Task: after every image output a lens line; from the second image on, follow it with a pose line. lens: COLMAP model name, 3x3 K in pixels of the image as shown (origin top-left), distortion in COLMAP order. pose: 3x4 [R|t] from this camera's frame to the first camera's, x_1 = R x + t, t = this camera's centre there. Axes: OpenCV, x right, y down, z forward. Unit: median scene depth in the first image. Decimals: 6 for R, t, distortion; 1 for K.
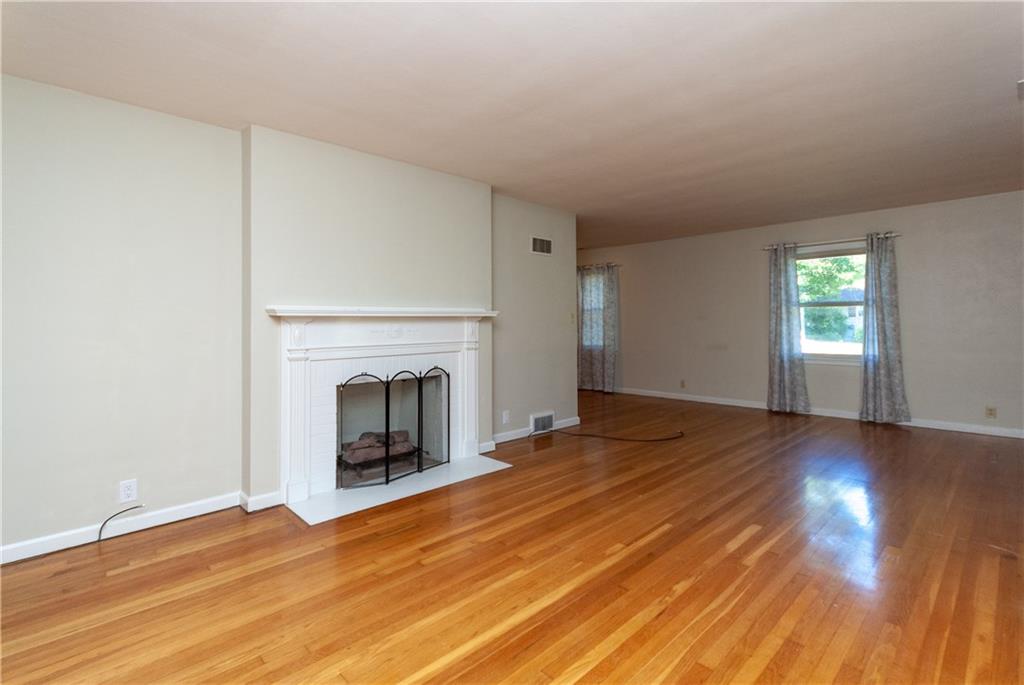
lens RADIAL K [[478.4, 0, 518.0], [0, 478.4, 339.6], [0, 0, 1]] dist [0.003503, 0.000115]
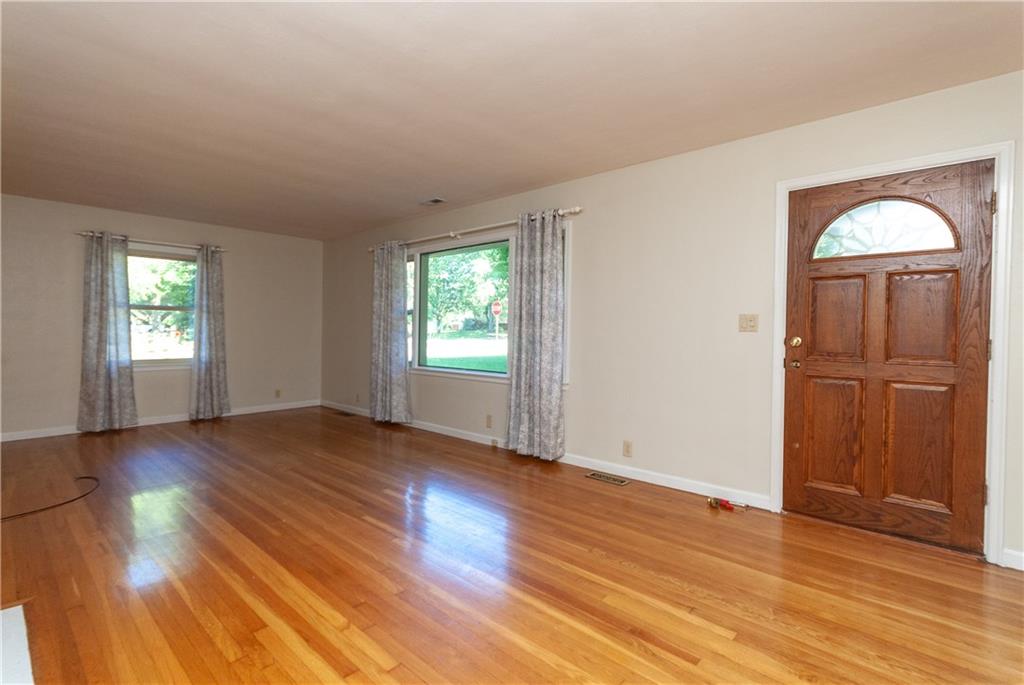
lens RADIAL K [[478.4, 0, 518.0], [0, 478.4, 339.6], [0, 0, 1]] dist [0.003503, 0.000115]
pose [[-0.067003, -0.012884, 0.997670, -0.390239], [0.025221, 0.999575, 0.014602, -0.005395], [-0.997434, 0.026141, -0.066650, 0.372500]]
